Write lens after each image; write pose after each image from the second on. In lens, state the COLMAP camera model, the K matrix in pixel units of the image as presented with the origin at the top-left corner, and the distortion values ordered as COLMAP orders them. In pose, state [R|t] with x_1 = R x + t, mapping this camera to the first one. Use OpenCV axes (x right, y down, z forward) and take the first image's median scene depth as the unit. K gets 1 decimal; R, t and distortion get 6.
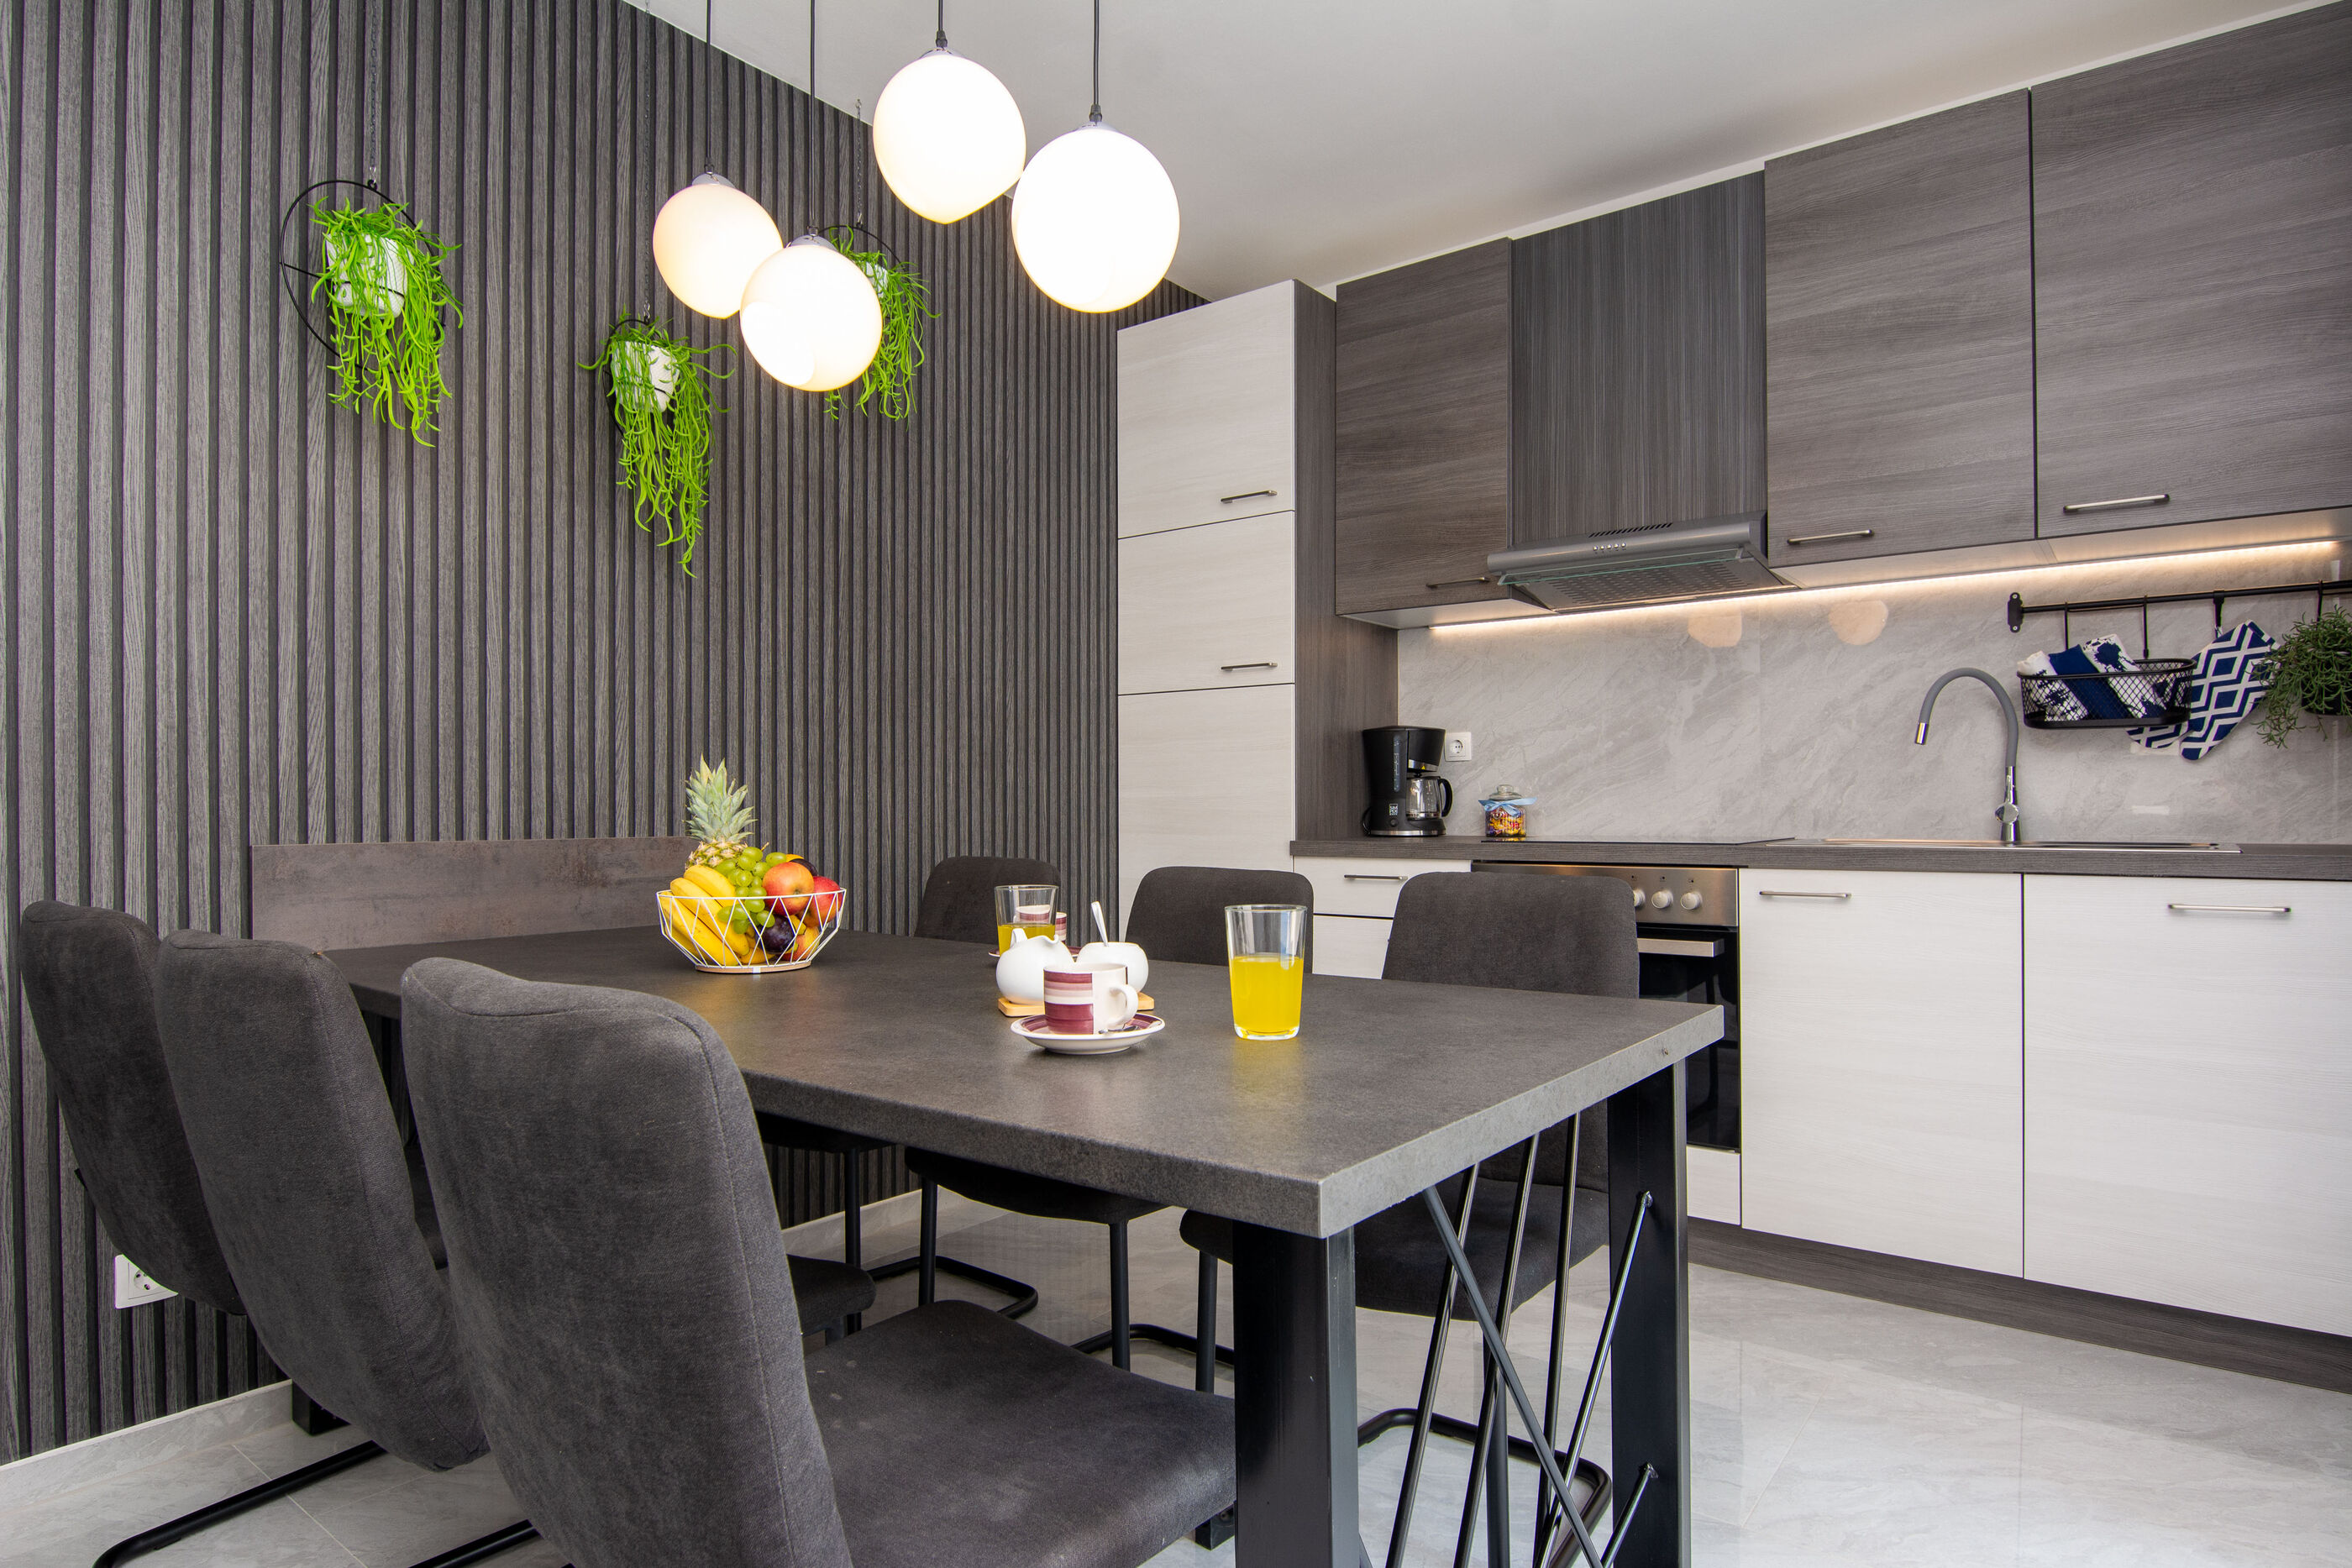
lens RADIAL K [[1288.7, 0, 1181.7], [0, 1288.7, 816.5], [0, 0, 1]] dist [-0.002766, -0.002453]
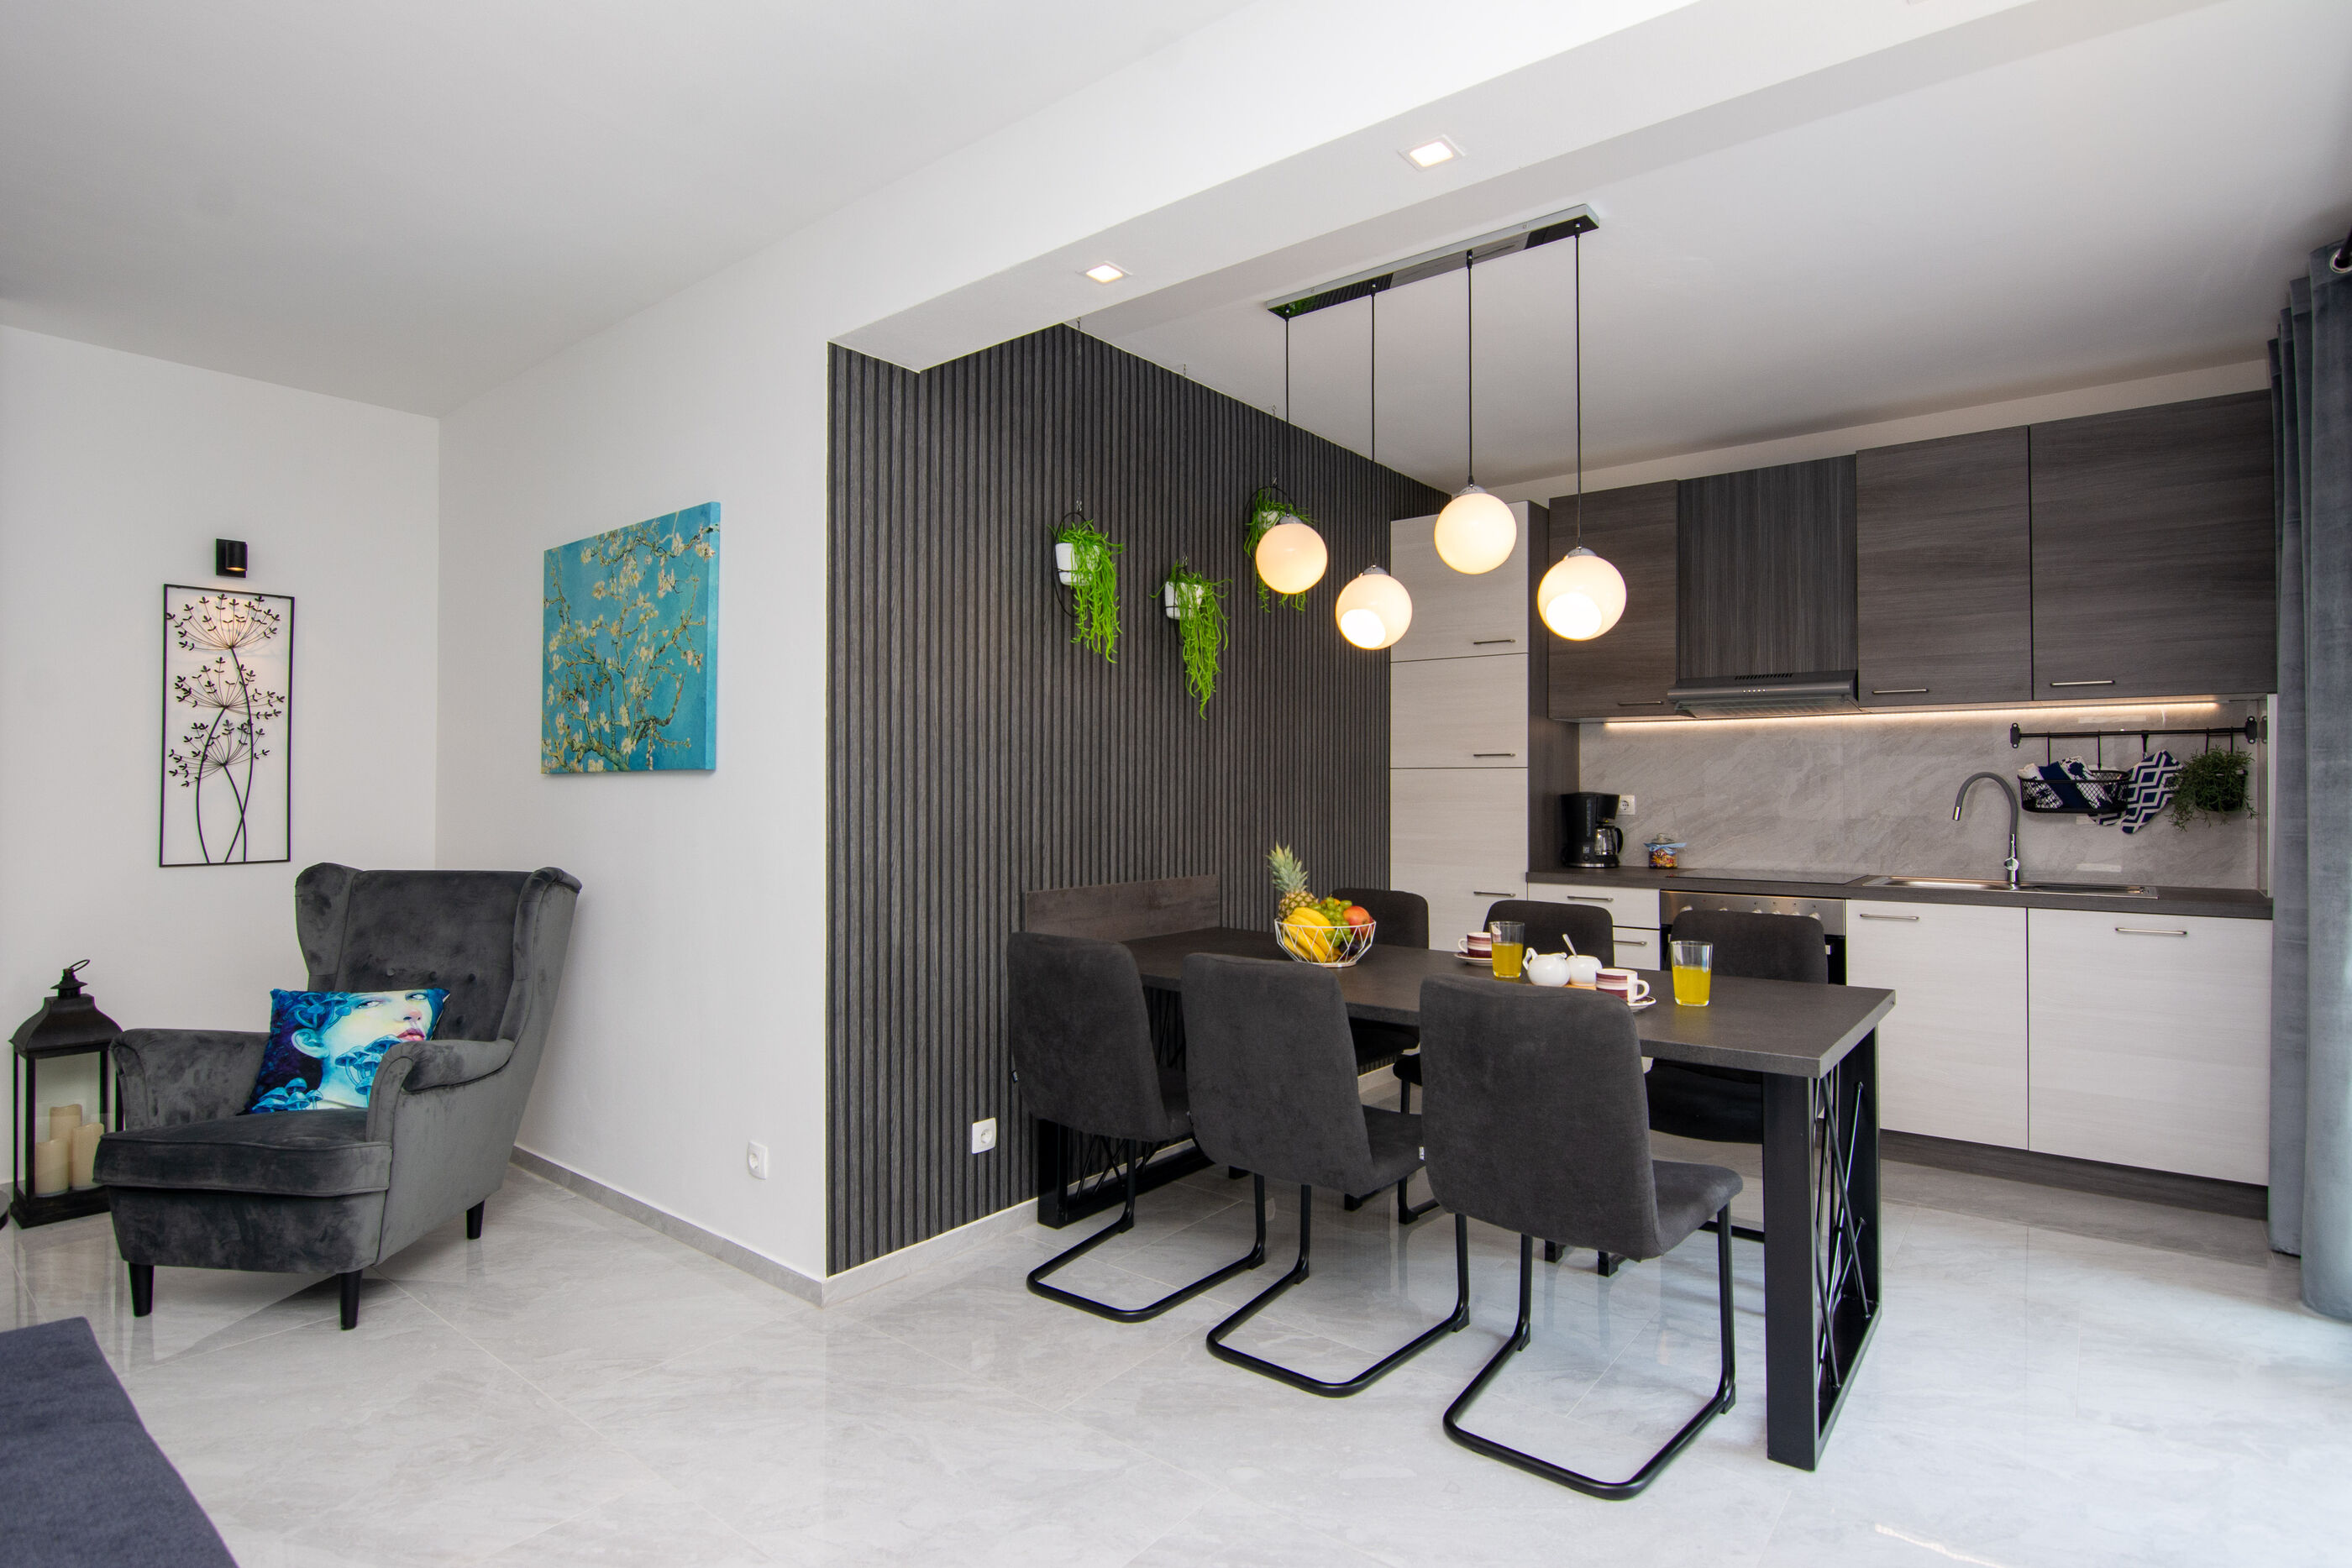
lens RADIAL K [[1197.0, 0, 1176.0], [0, 1197.0, 784.0], [0, 0, 1]] dist [0.013718, -0.011665]
pose [[0.999992, 0.003727, -0.001424, -0.400395], [-0.003737, 0.999967, -0.007183, -0.089755], [0.001397, 0.007189, 0.999973, -0.501651]]
